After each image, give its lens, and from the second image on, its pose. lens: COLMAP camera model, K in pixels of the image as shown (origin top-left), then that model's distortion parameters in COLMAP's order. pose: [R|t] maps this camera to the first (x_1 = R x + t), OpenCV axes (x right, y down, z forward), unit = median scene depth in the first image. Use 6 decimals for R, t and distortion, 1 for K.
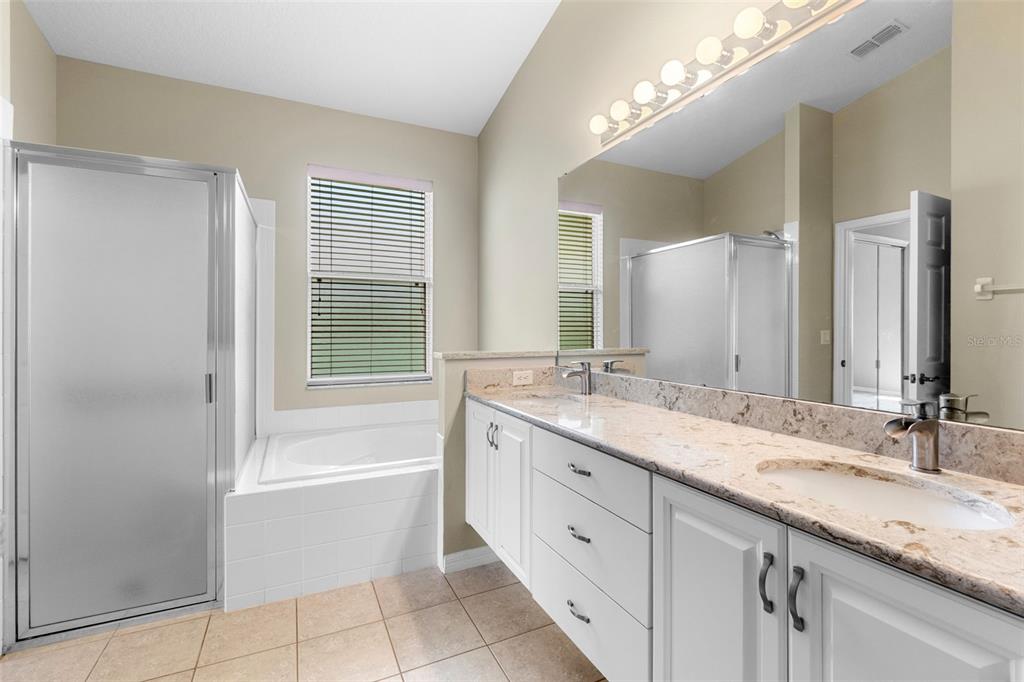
lens RADIAL K [[456.8, 0, 517.1], [0, 456.8, 331.5], [0, 0, 1]] dist [0.000711, -0.001314]
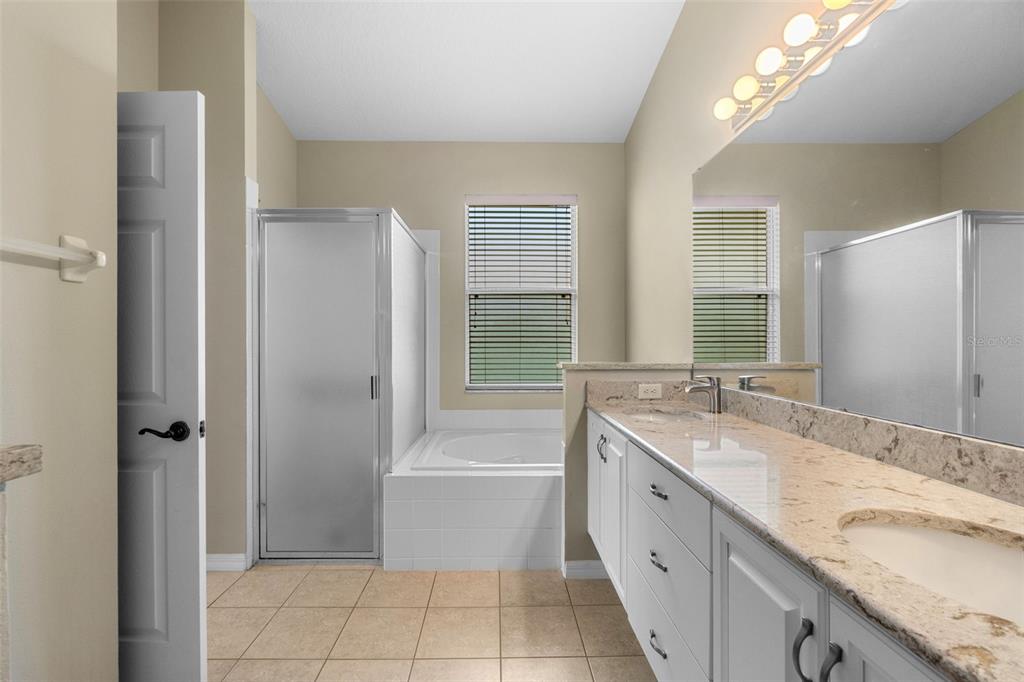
lens RADIAL K [[456.8, 0, 514.7], [0, 456.8, 343.5], [0, 0, 1]] dist [0.000711, -0.001314]
pose [[0.909416, 0.002362, -0.415881, 0.184974], [-0.000858, 0.999992, 0.003804, -0.001068], [0.415887, -0.003103, 0.909411, 0.026186]]
